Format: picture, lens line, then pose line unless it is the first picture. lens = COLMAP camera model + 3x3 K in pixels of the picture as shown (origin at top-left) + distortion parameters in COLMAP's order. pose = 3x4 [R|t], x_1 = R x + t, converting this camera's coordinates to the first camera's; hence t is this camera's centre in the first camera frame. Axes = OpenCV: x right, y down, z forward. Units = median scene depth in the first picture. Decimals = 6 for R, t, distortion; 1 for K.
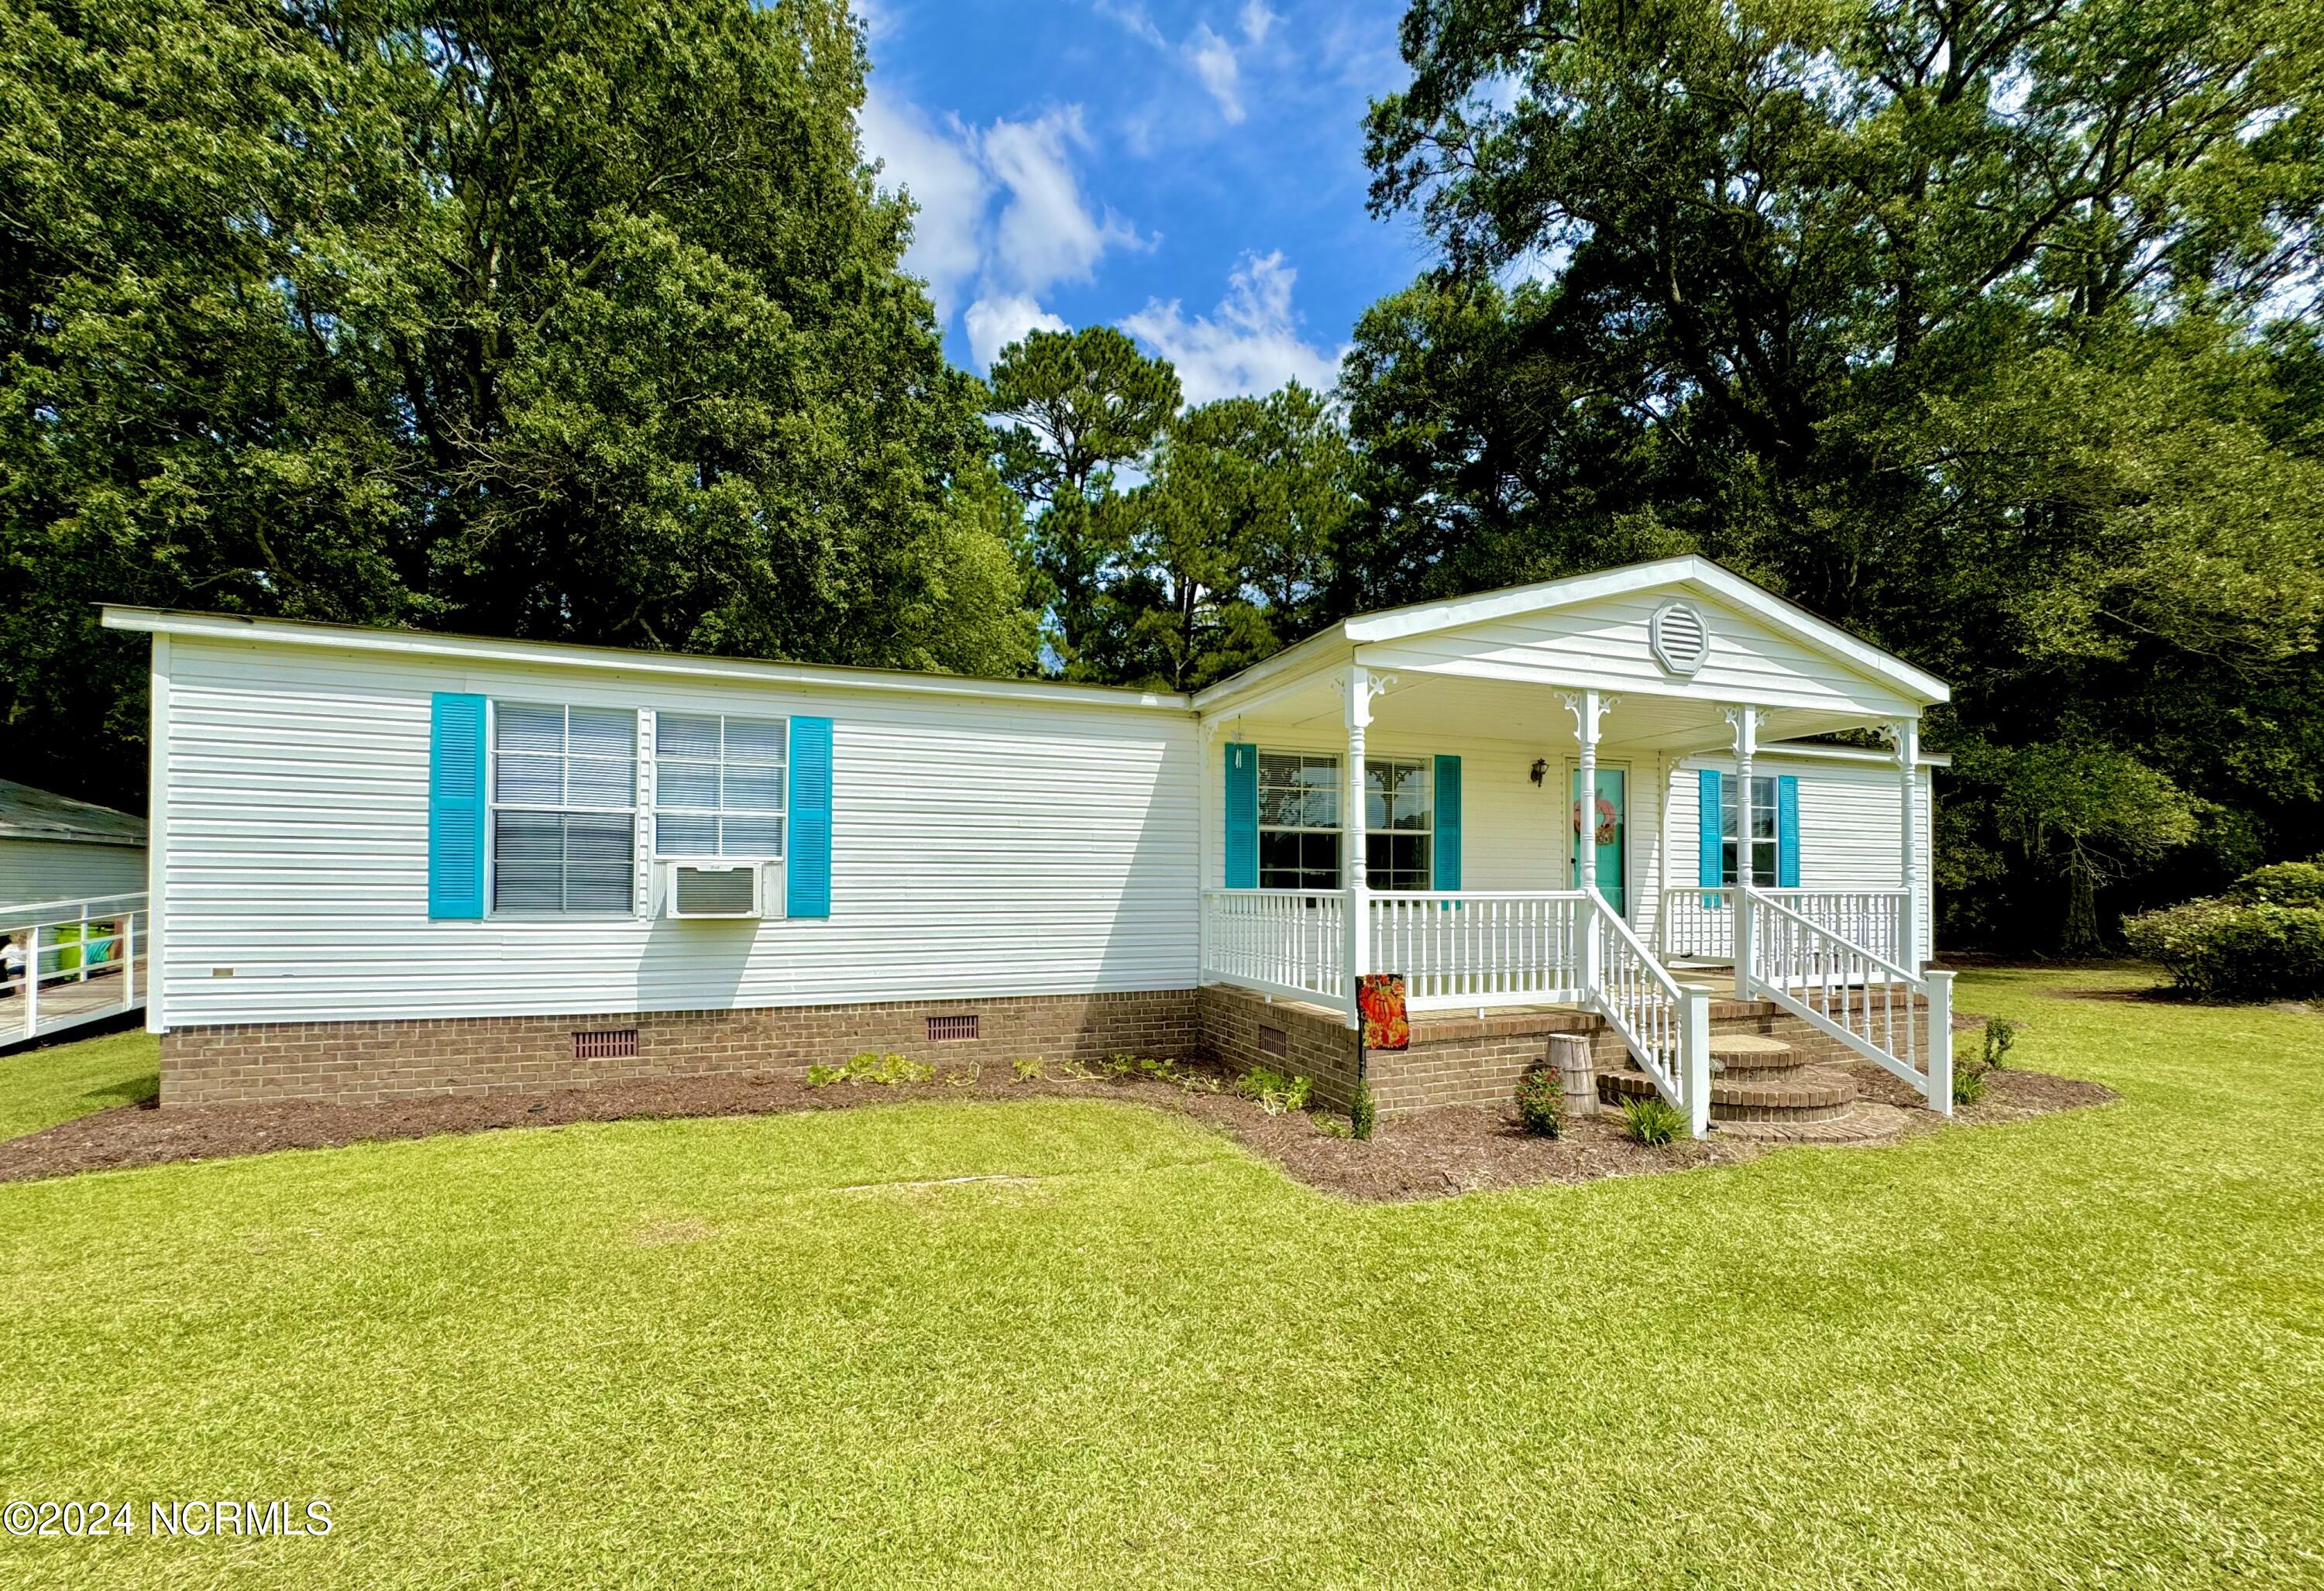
lens RADIAL K [[941.3, 0, 1157.2], [0, 941.3, 867.9], [0, 0, 1]] dist [-0.000281, -0.000260]
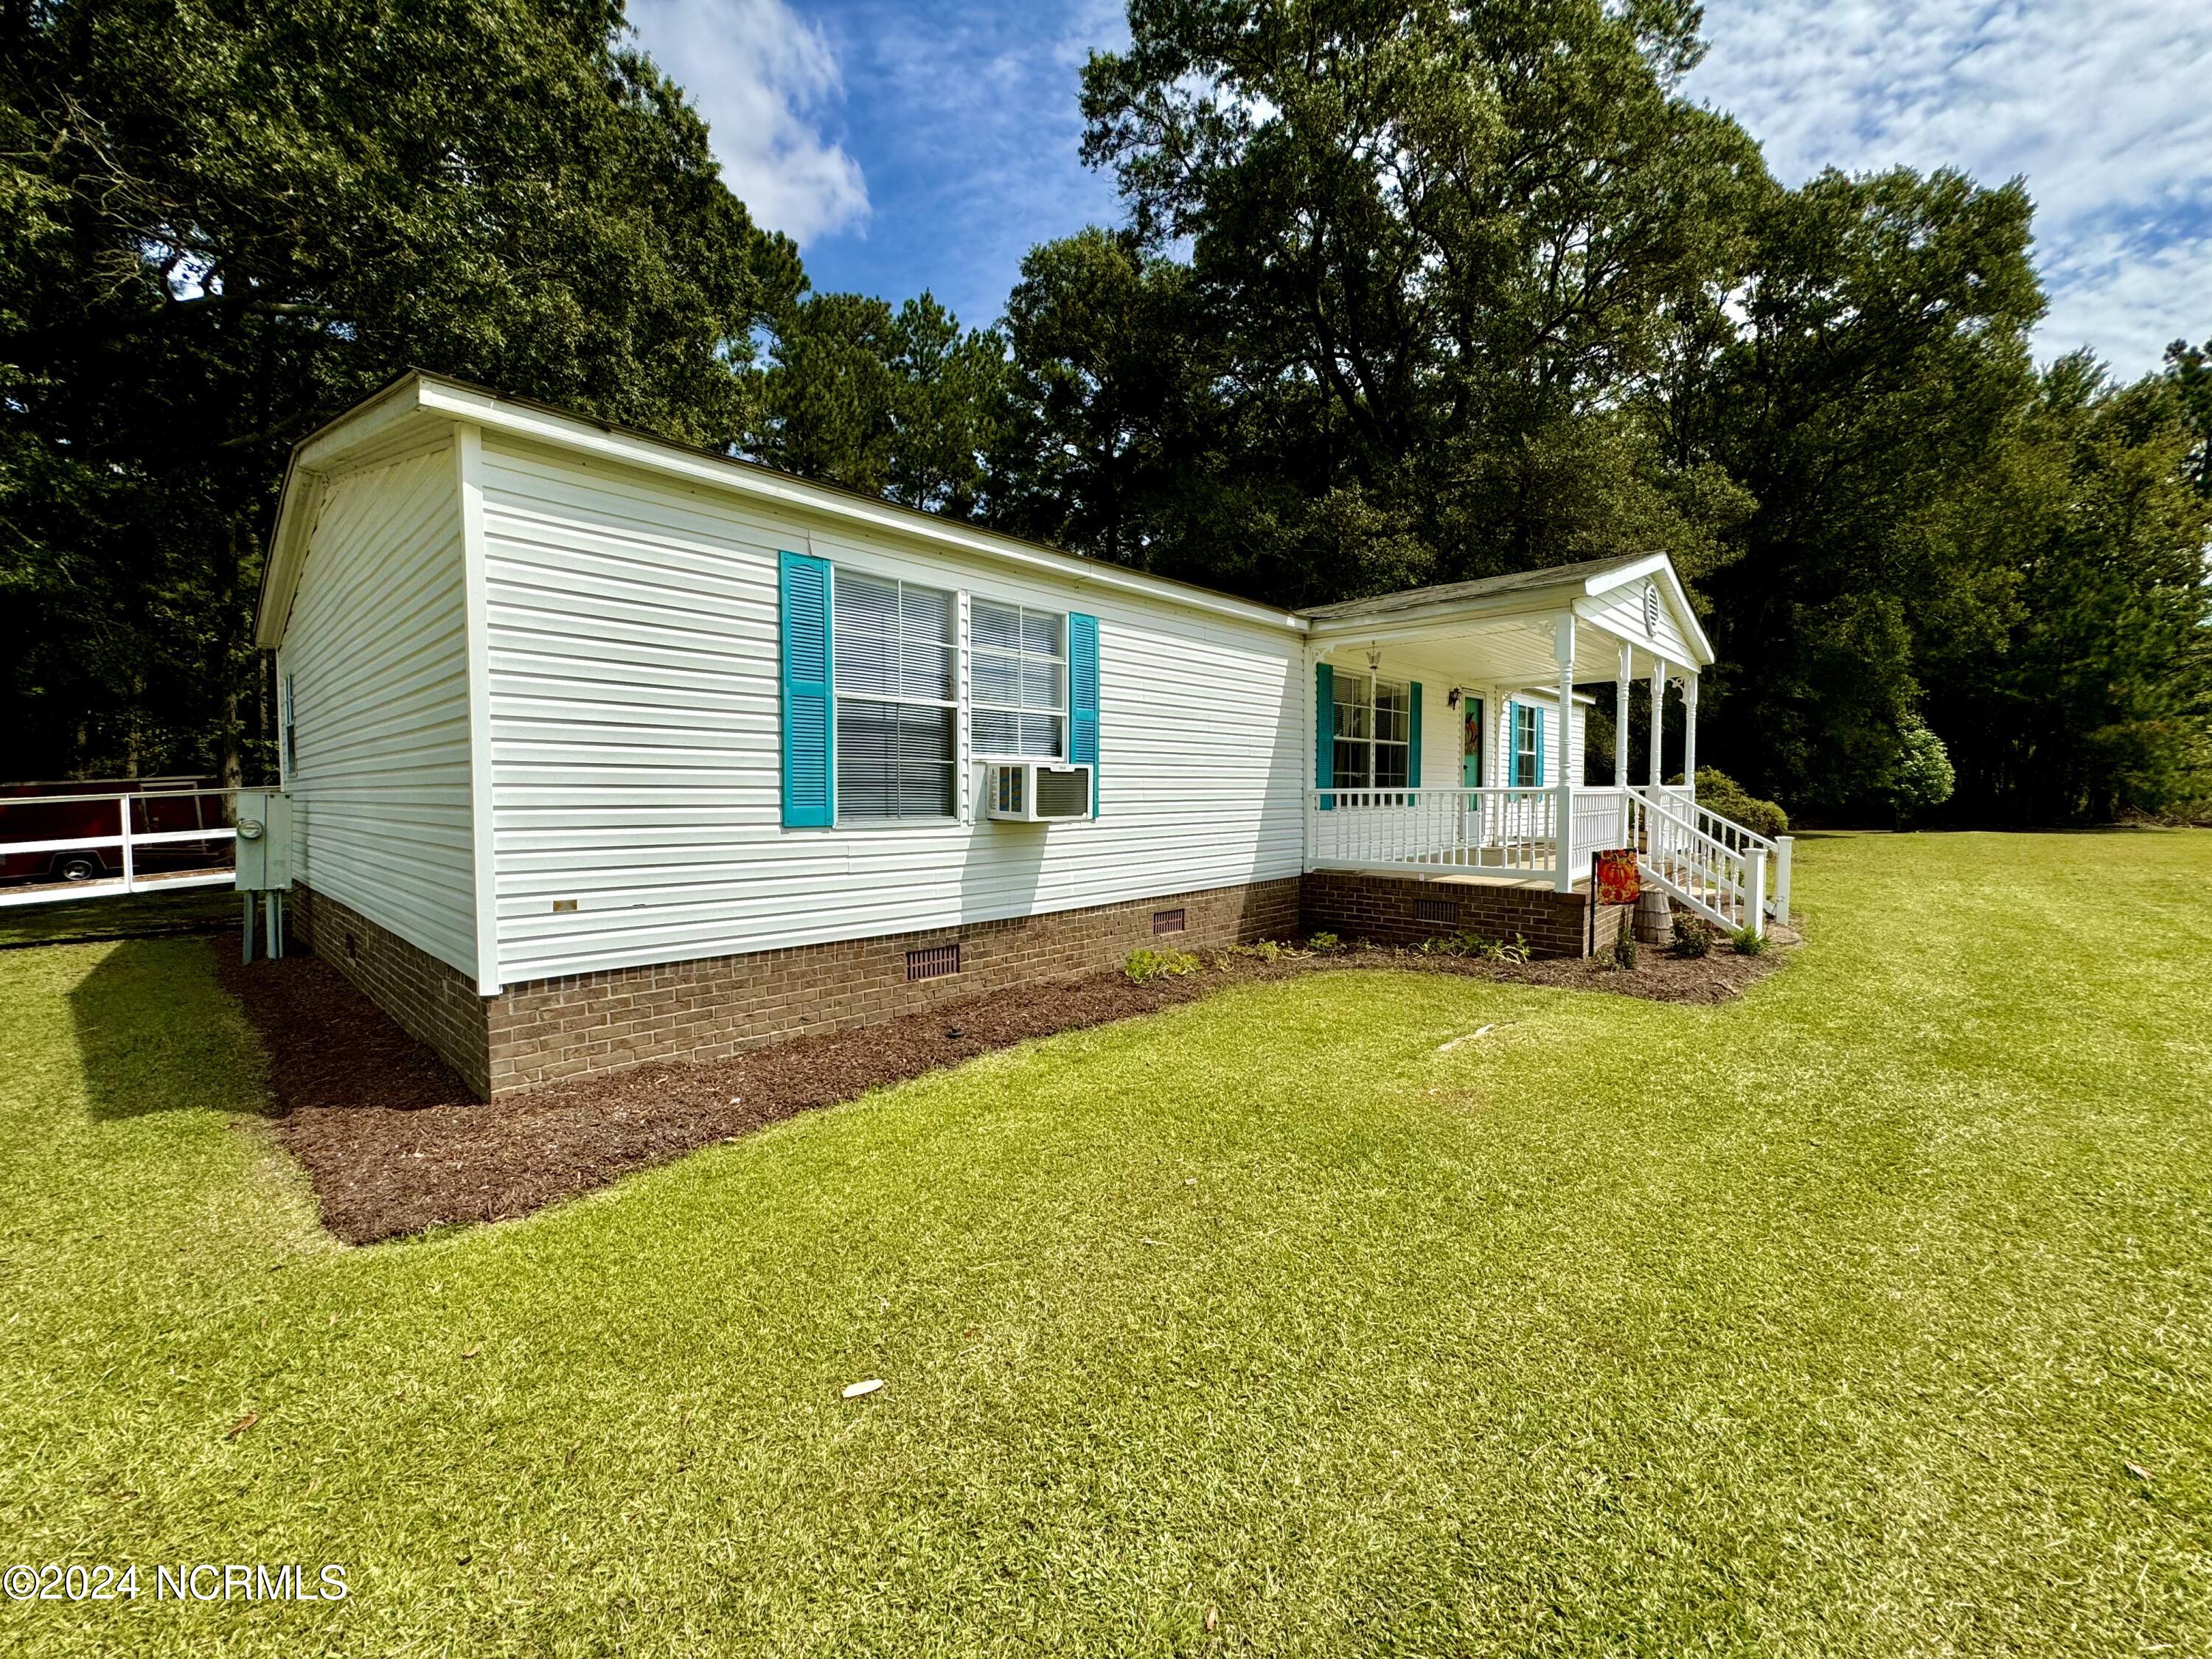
lens RADIAL K [[891.5, 0, 1096.1], [0, 891.5, 832.2], [0, 0, 1]] dist [-0.001165, 0.000147]
pose [[0.892799, -0.027630, 0.449608, -0.768969], [-0.000892, 0.998007, 0.063101, 0.006695], [-0.450455, -0.056737, 0.890994, 0.155040]]
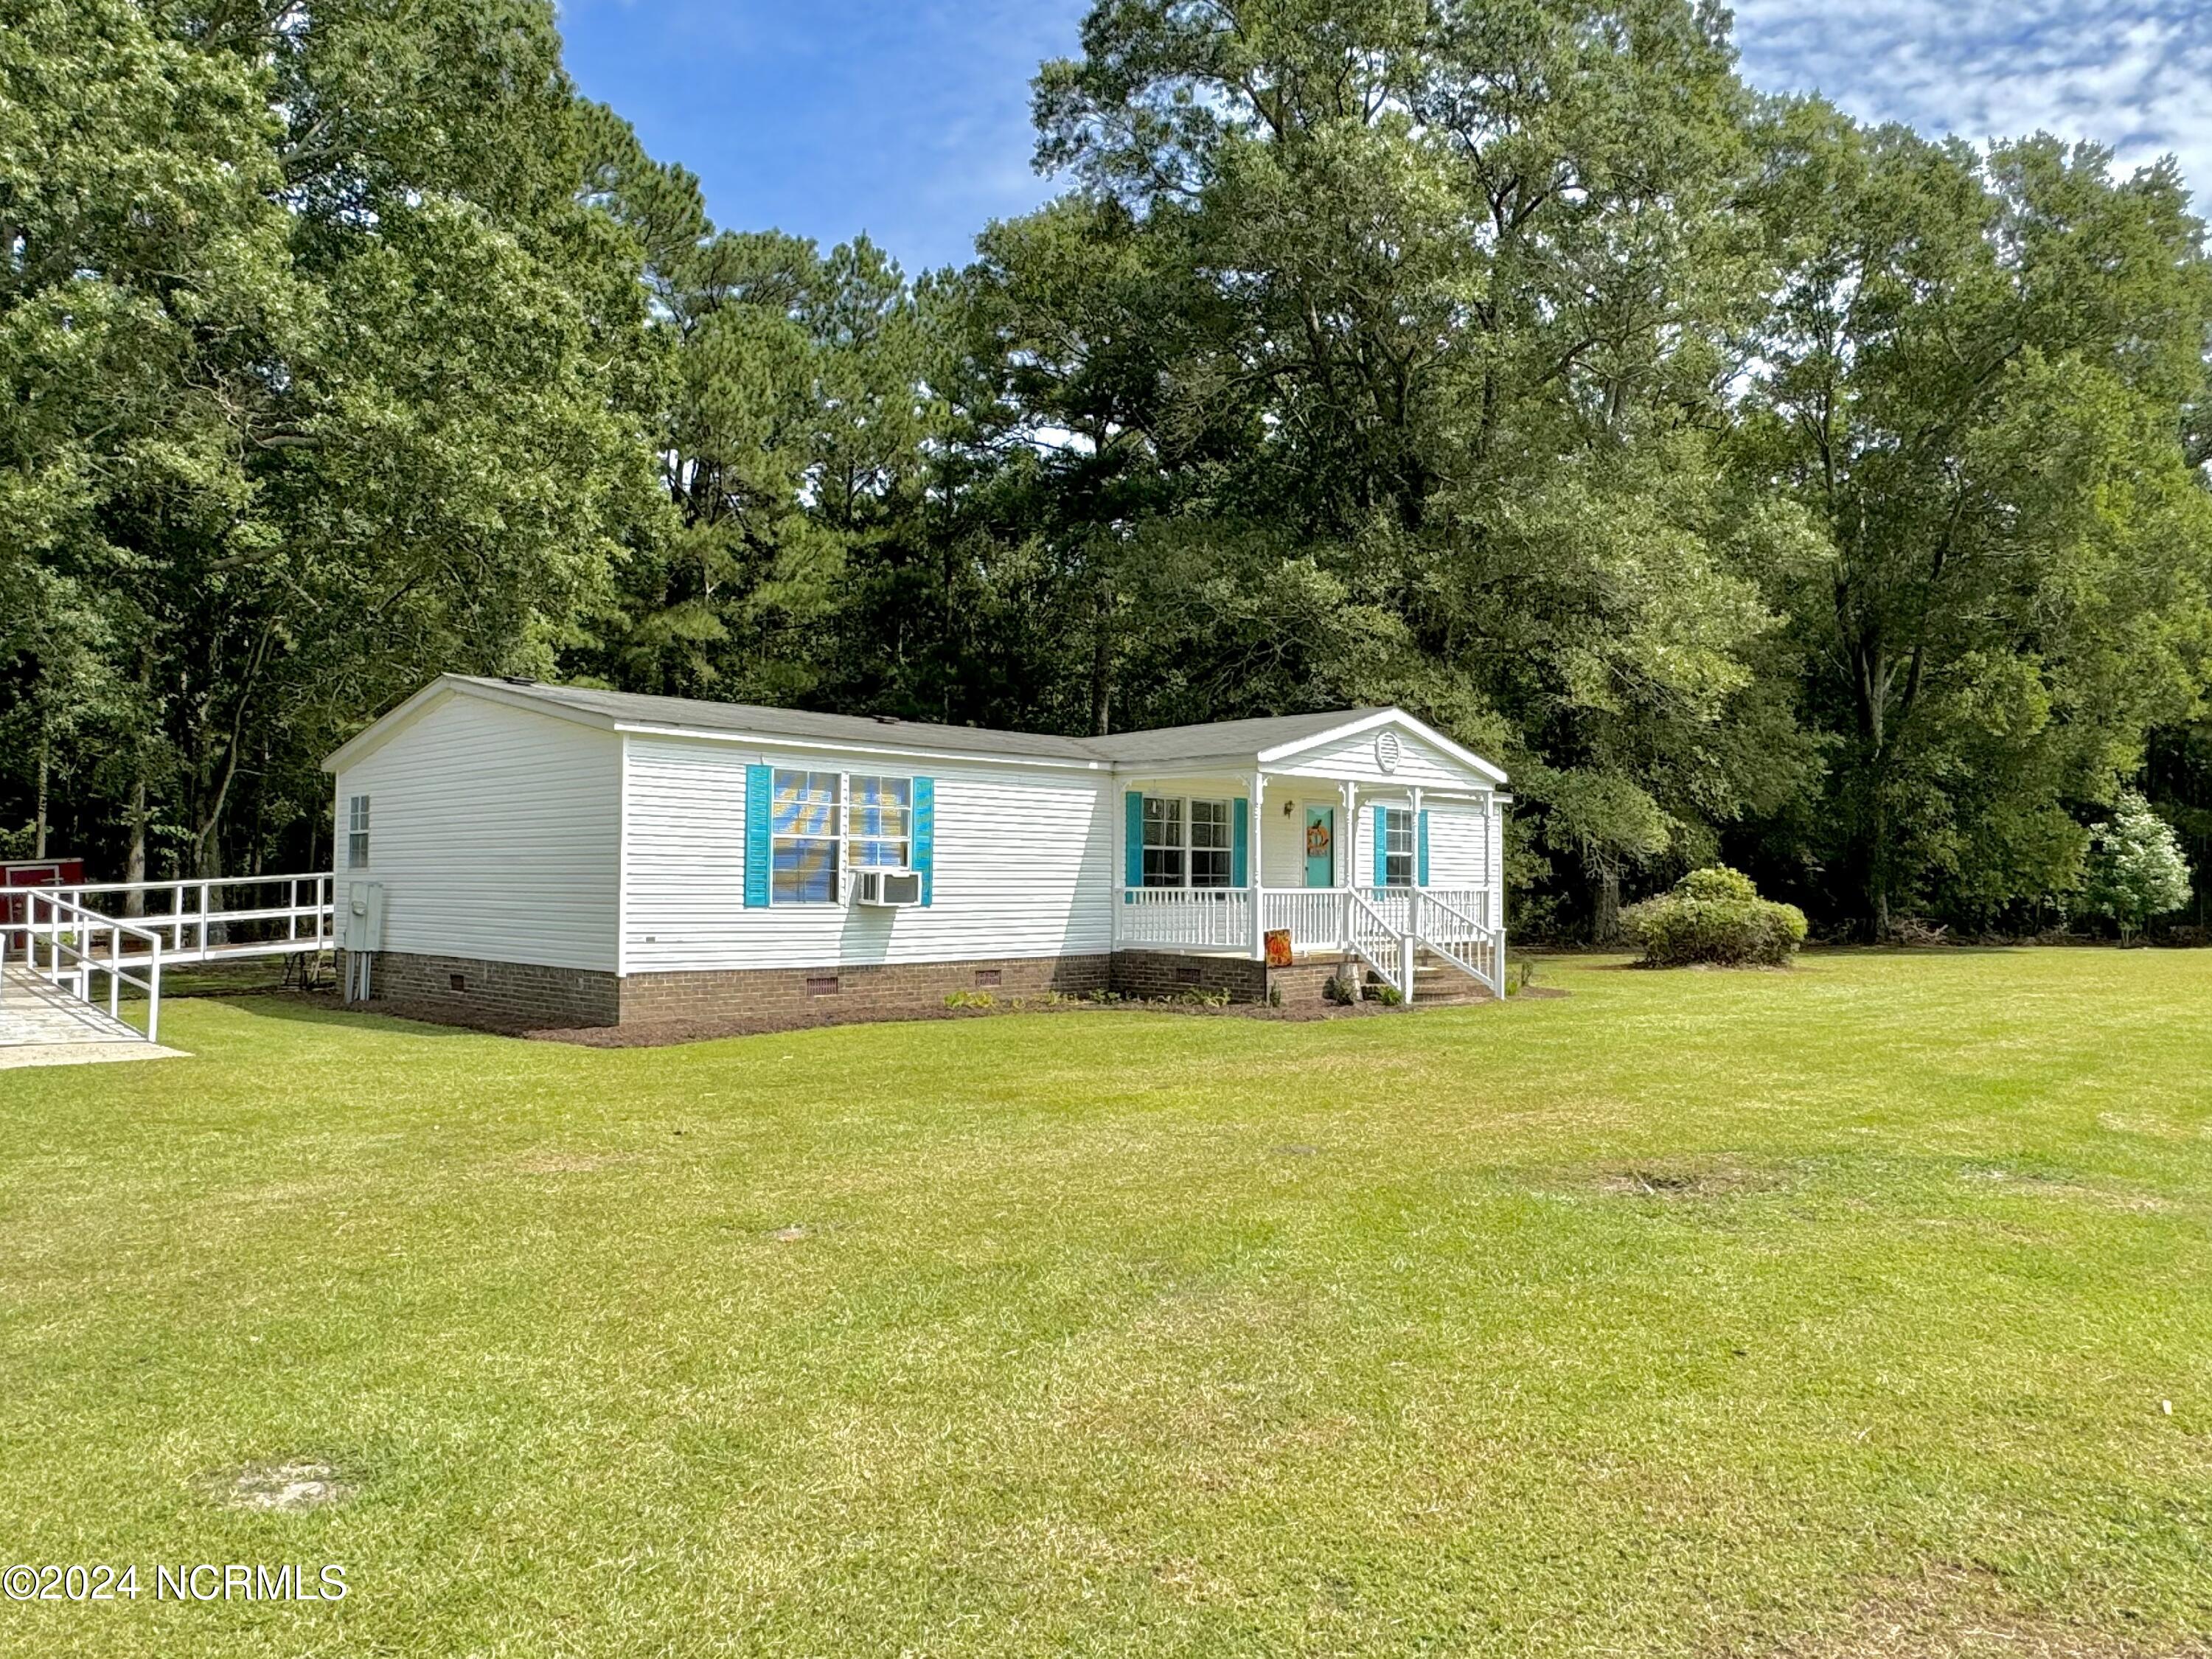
lens RADIAL K [[1576.4, 0, 1119.4], [0, 1576.4, 829.8], [0, 0, 1]] dist [-0.003522, -0.000282]
pose [[0.903857, 0.016102, 0.427532, -1.175011], [-0.010439, 0.999824, -0.015586, -0.035994], [-0.427707, 0.009624, 0.903866, -1.480979]]
